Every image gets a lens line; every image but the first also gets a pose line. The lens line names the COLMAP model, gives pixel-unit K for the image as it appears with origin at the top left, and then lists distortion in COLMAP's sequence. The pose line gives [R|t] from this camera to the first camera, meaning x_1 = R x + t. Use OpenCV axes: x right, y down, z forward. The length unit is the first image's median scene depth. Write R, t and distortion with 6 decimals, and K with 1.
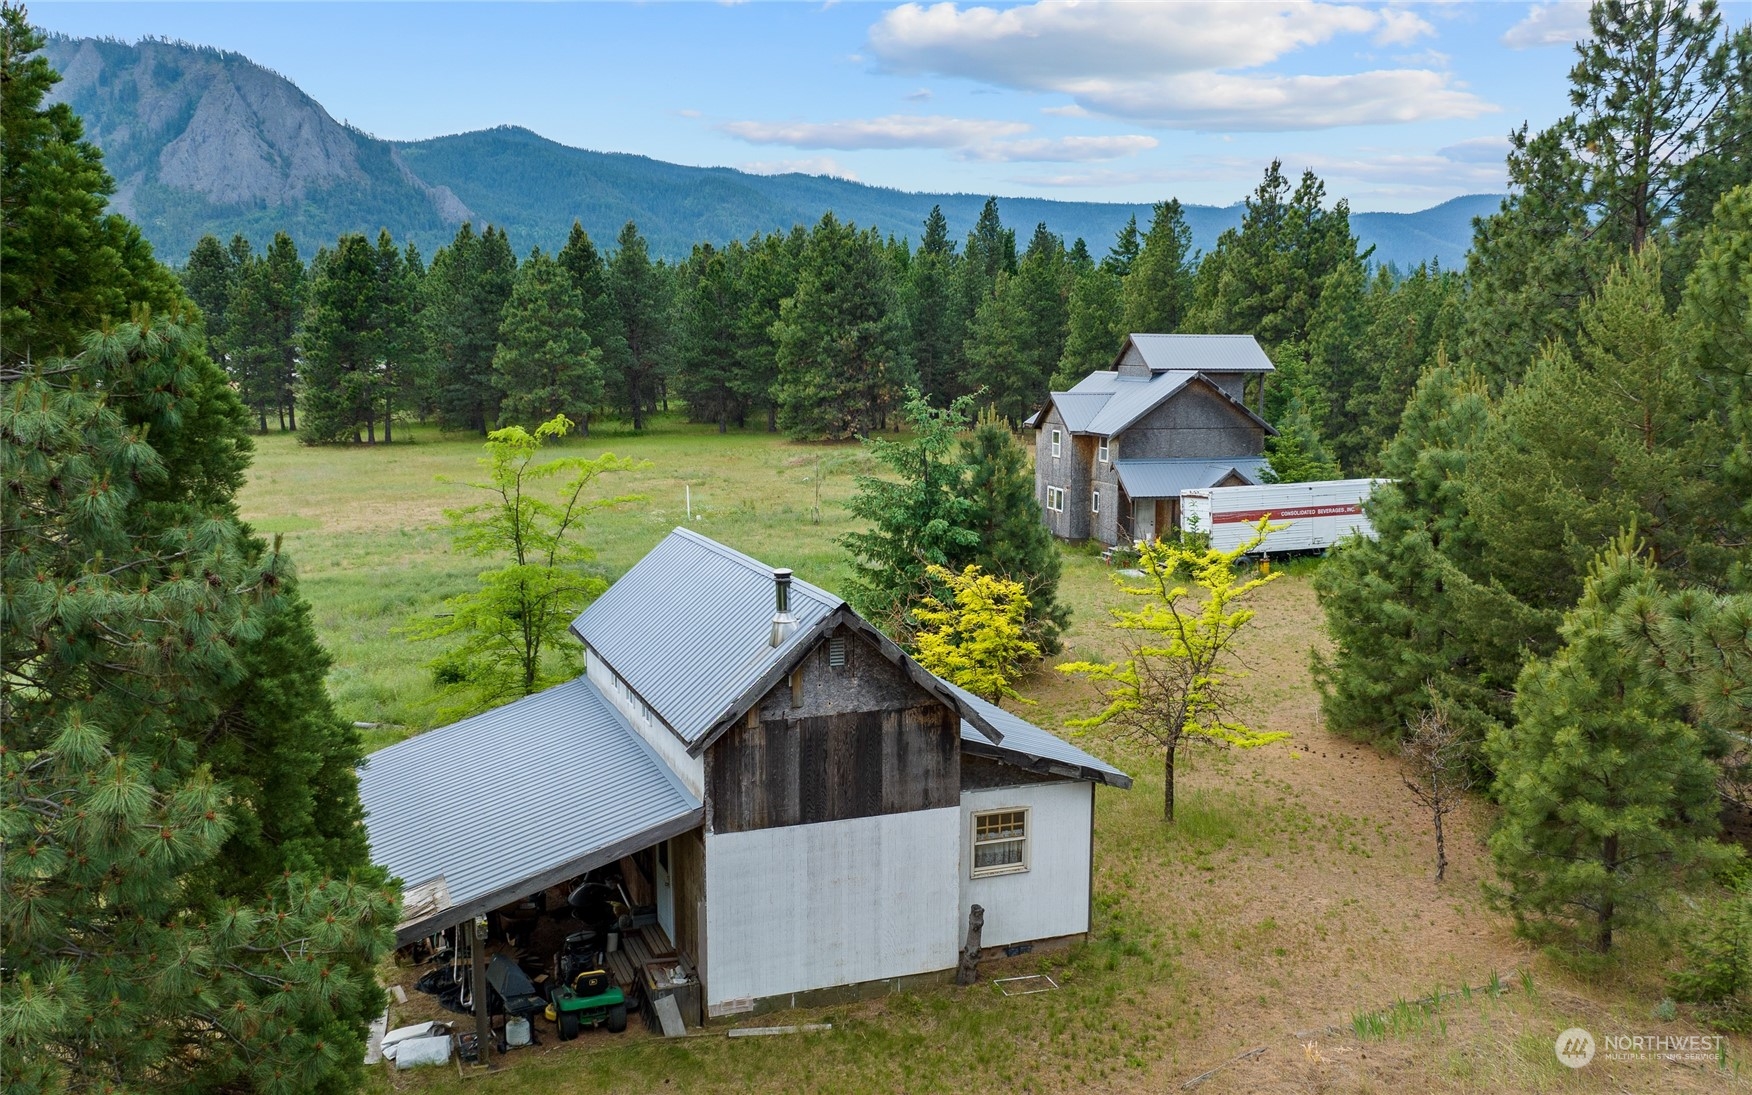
lens RADIAL K [[1639.9, 0, 903.1], [0, 1639.9, 600.2], [0, 0, 1]] dist [-0.013719, -0.025560]
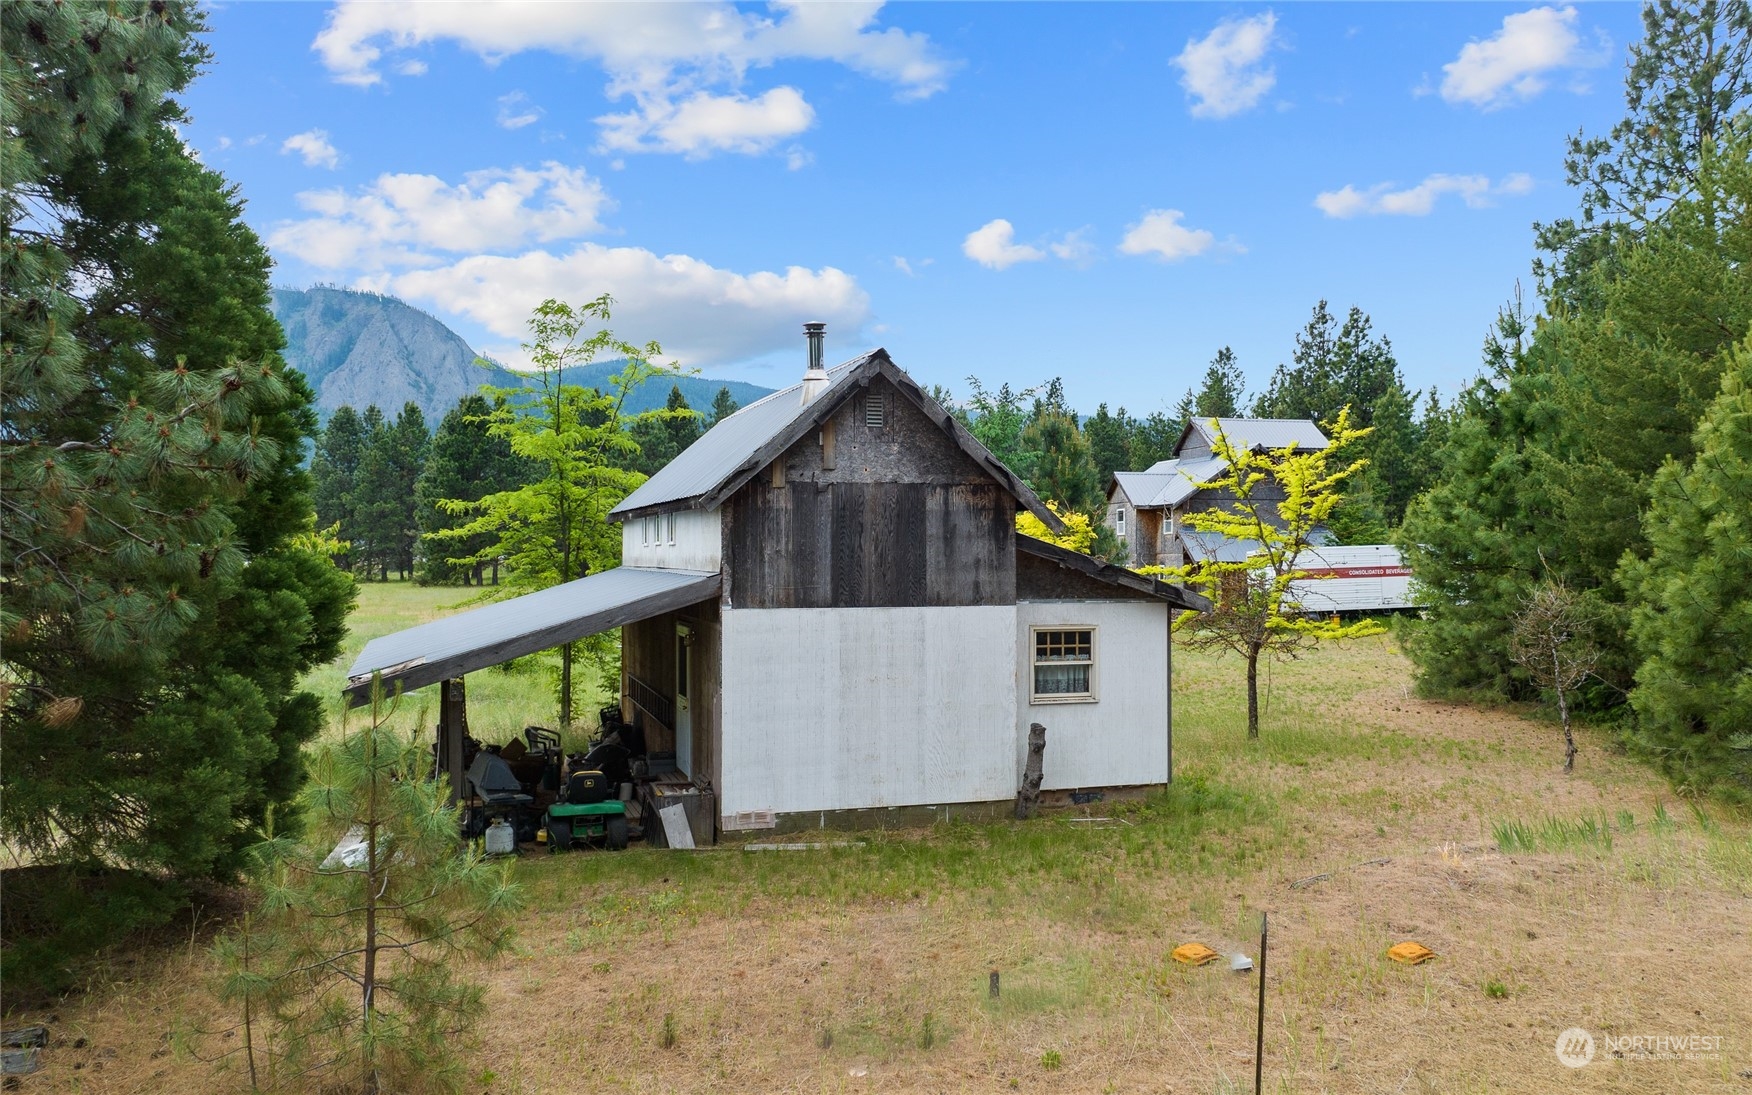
lens RADIAL K [[1519.9, 0, 883.8], [0, 1519.9, 511.4], [0, 0, 1]] dist [-0.031355, 0.051341]
pose [[0.998035, -0.007261, -0.062231, 0.014397], [-0.004160, 0.983390, -0.181457, 0.214828], [0.062514, 0.181359, 0.981428, 0.182583]]
